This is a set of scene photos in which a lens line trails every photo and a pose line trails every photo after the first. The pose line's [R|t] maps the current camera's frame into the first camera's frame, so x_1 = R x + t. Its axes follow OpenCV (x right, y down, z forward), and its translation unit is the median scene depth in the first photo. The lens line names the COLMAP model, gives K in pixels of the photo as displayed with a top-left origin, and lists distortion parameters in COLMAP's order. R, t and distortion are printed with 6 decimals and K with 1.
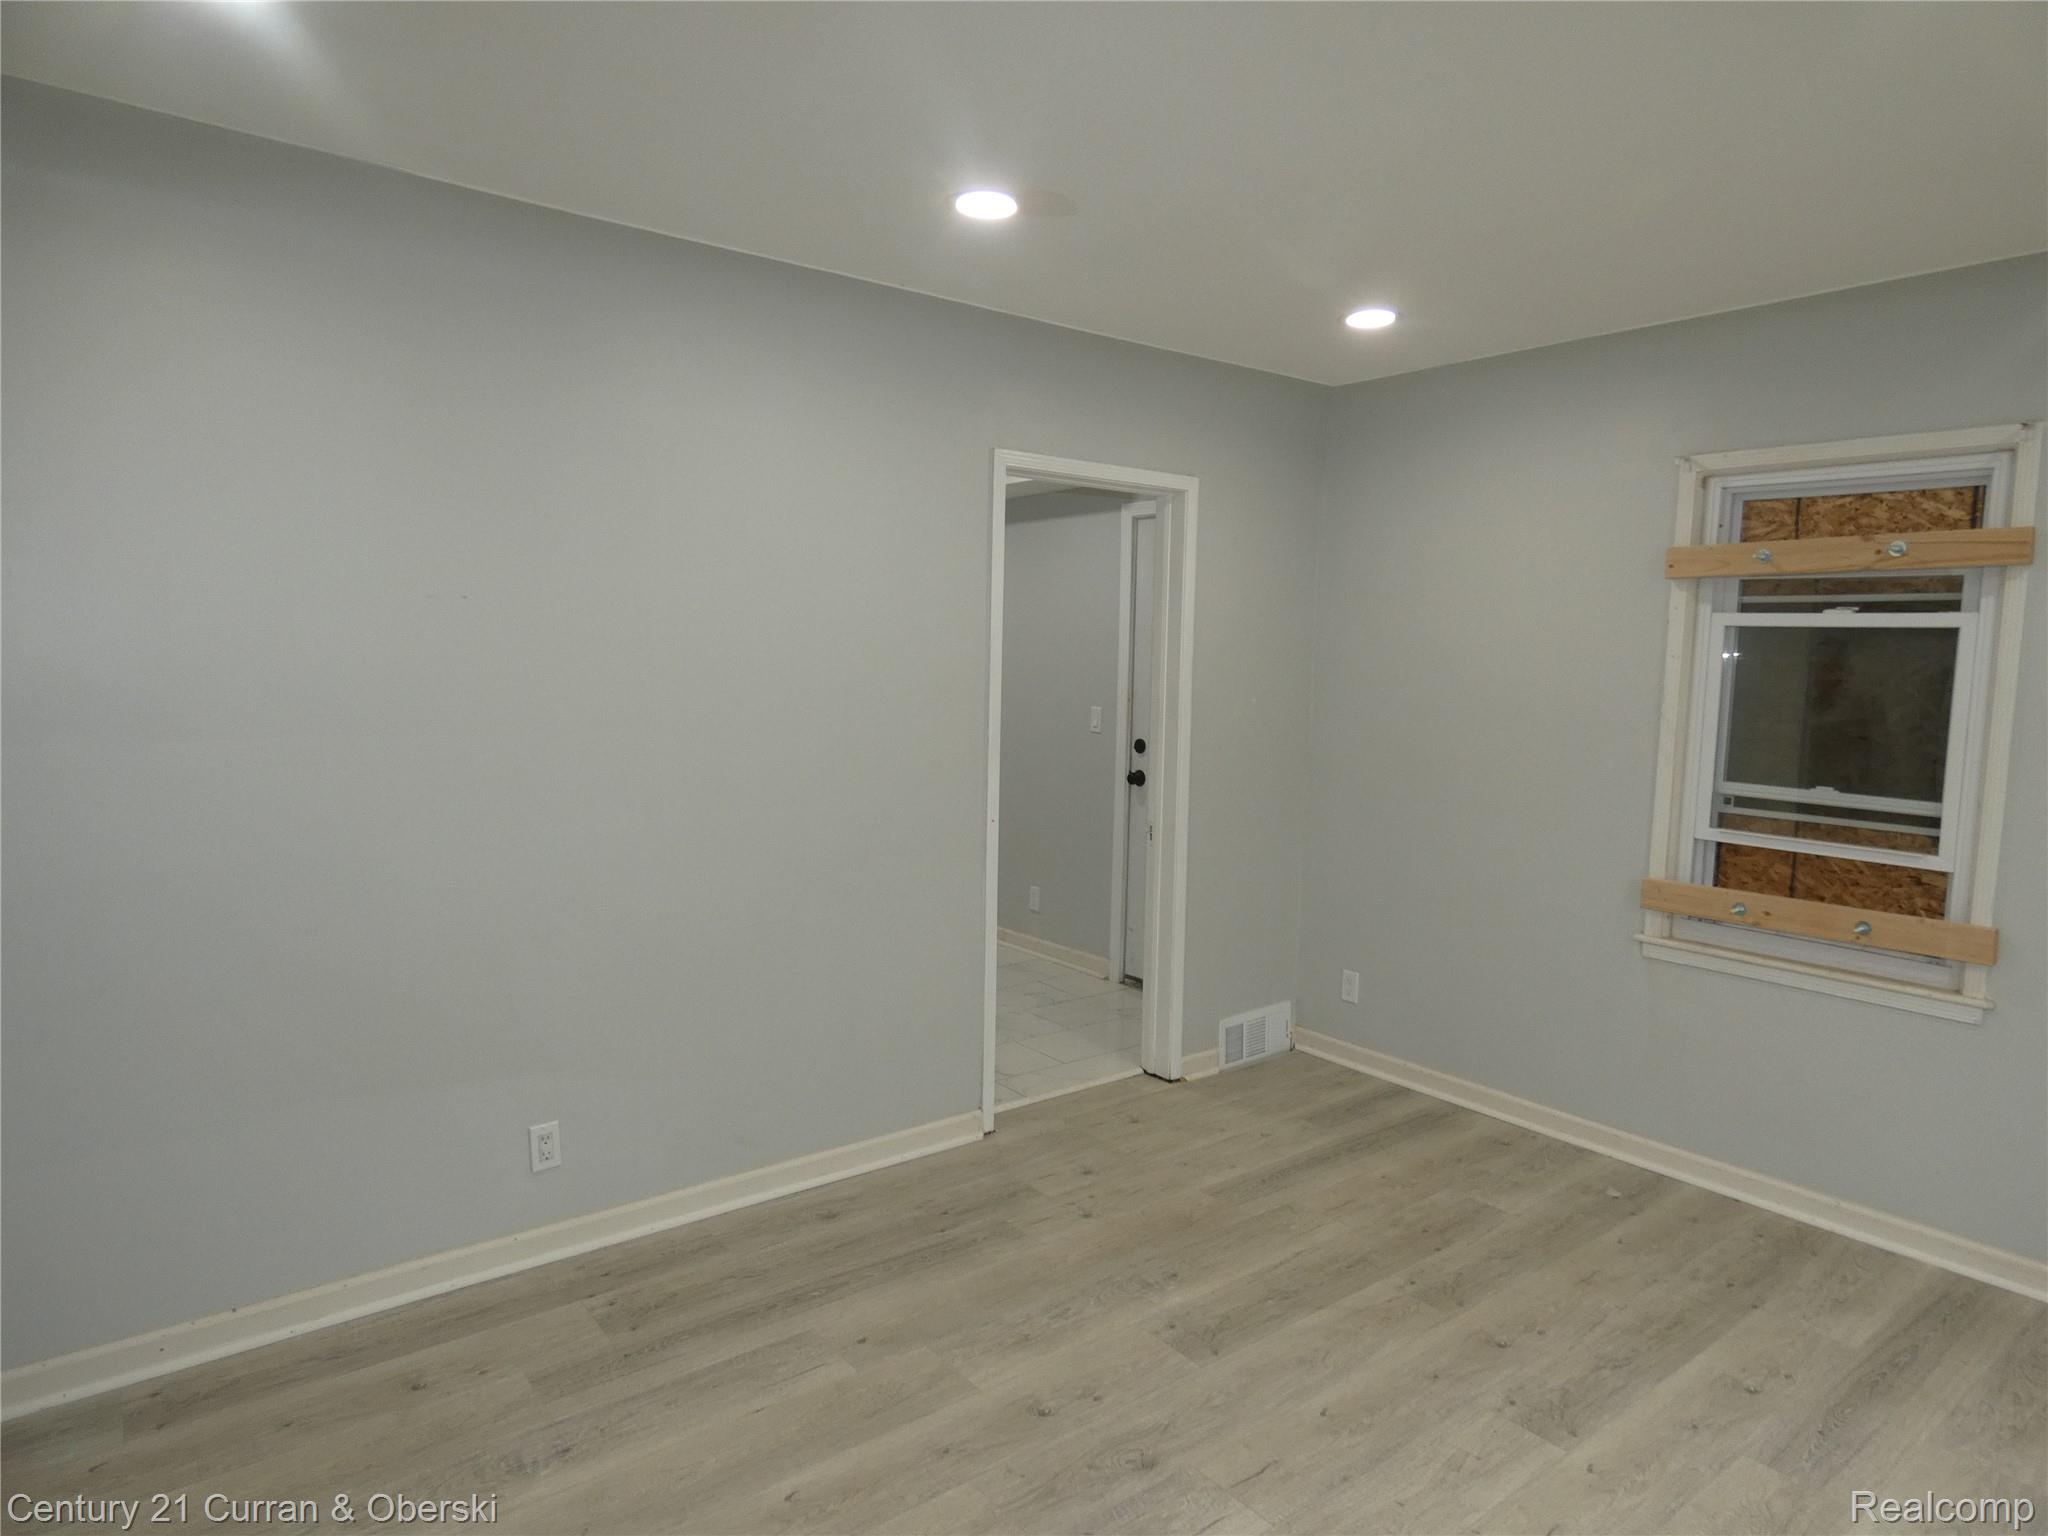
lens RADIAL K [[1223.1, 0, 1016.5], [0, 1223.1, 763.2], [0, 0, 1]] dist [-0.004151, -0.000470]
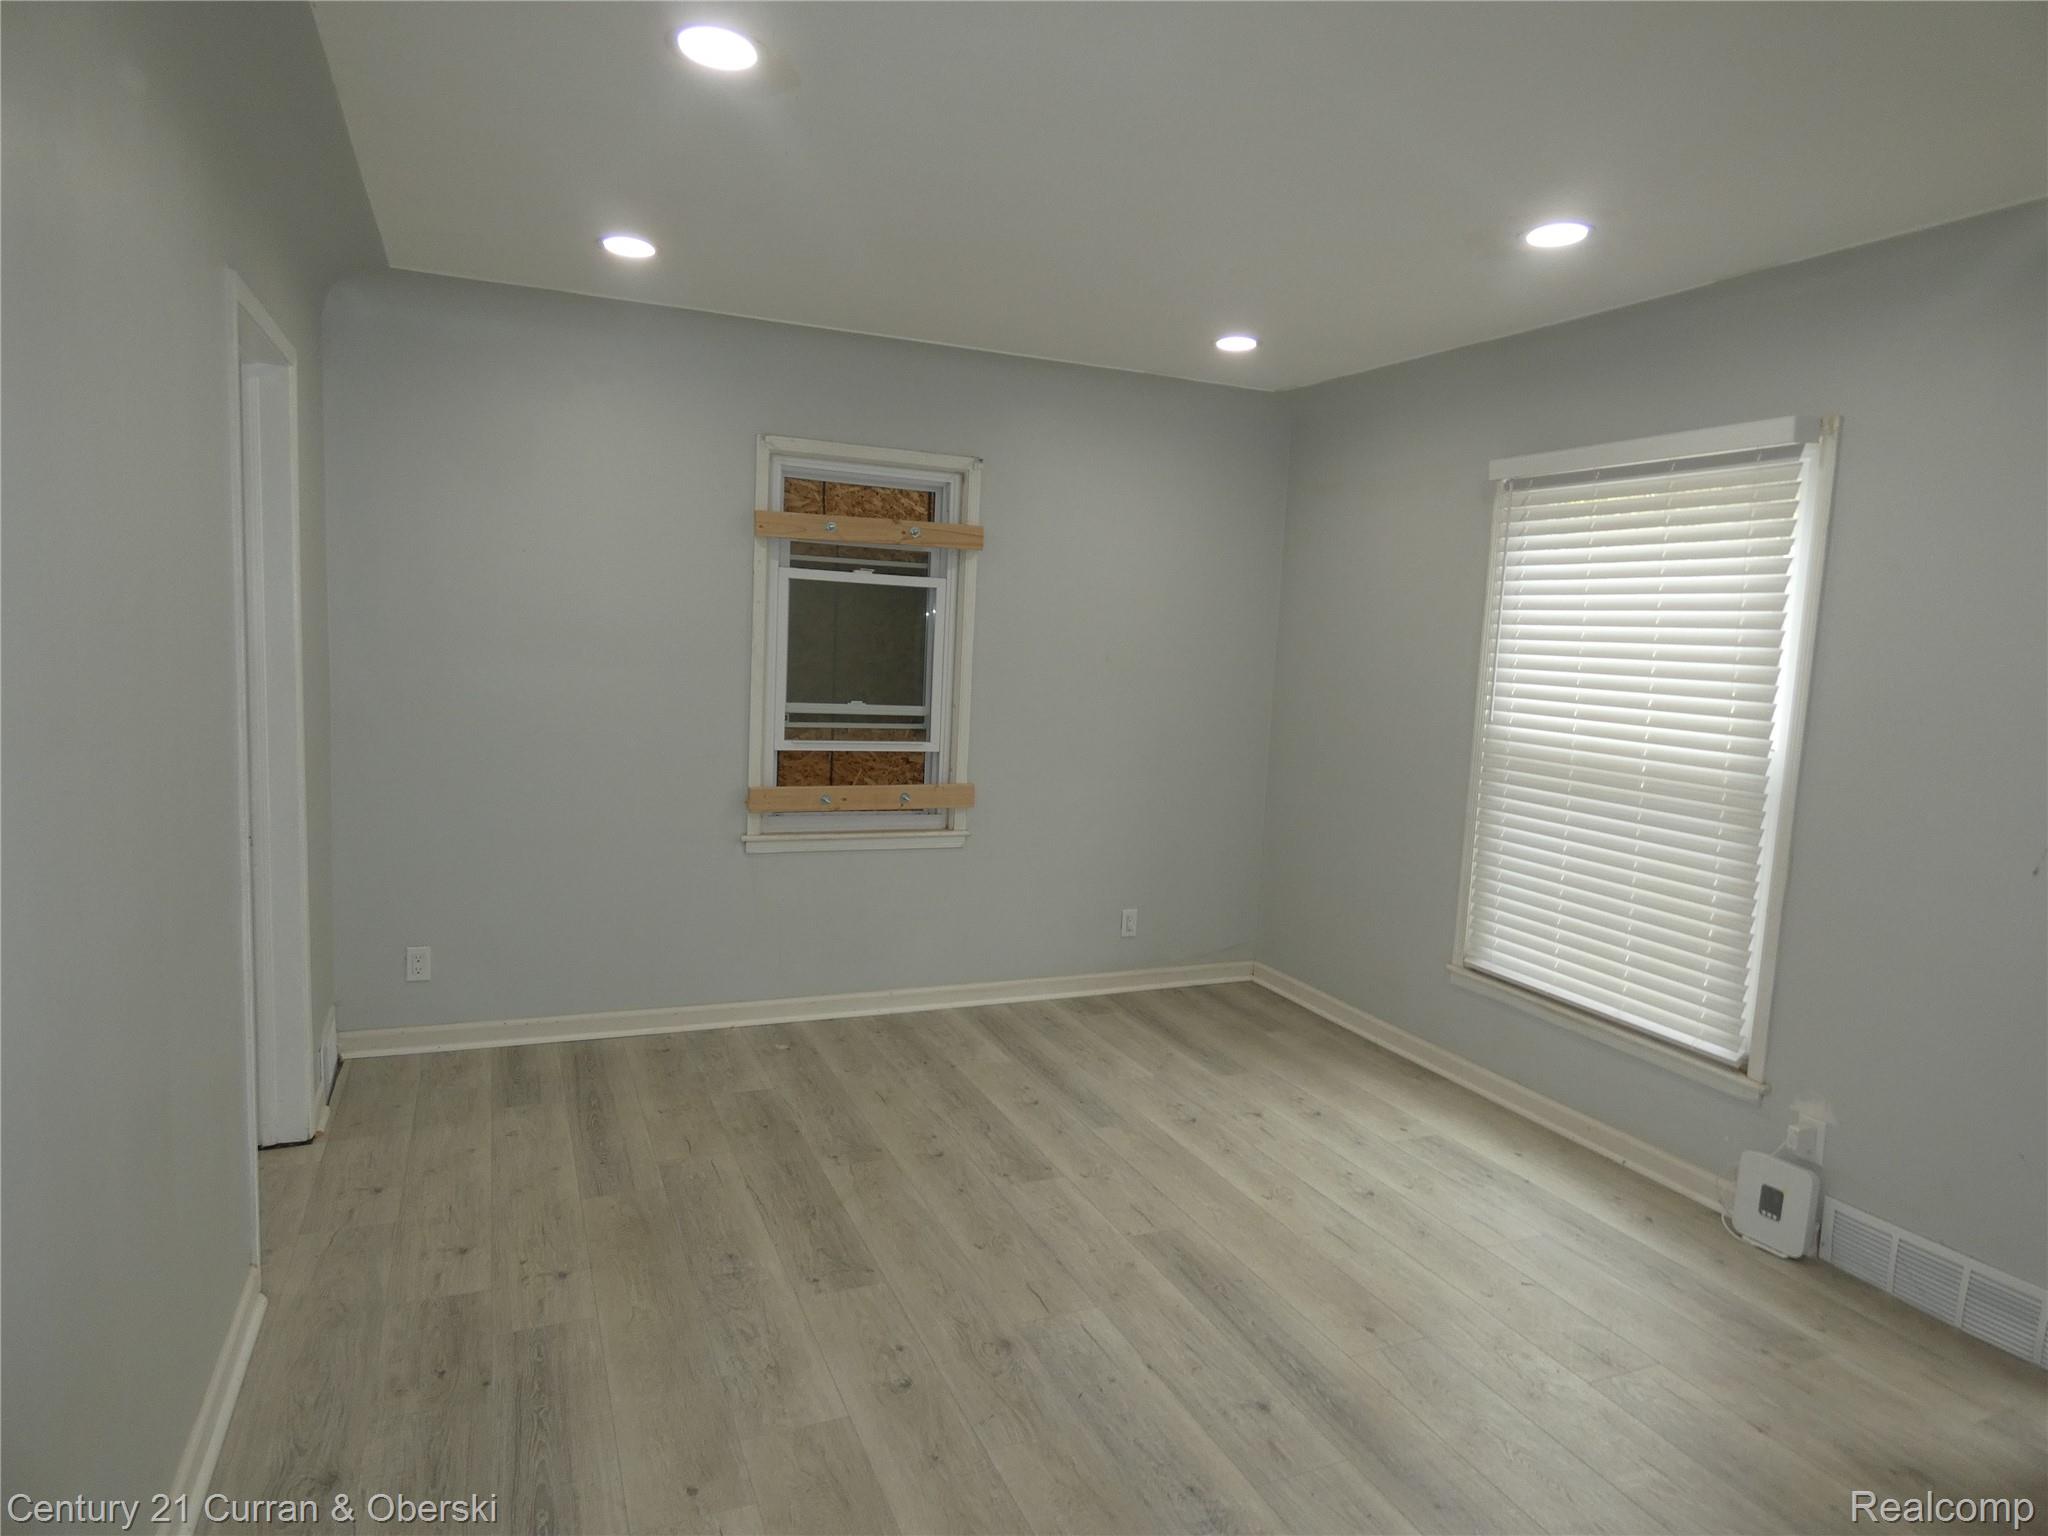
lens RADIAL K [[1223.1, 0, 1037.1], [0, 1223.1, 767.0], [0, 0, 1]] dist [-0.004151, -0.000470]
pose [[0.249785, -0.120582, 0.960764, -0.612319], [0.046317, 0.992568, 0.112532, -0.052068], [-0.967193, 0.016390, 0.253514, 0.463239]]
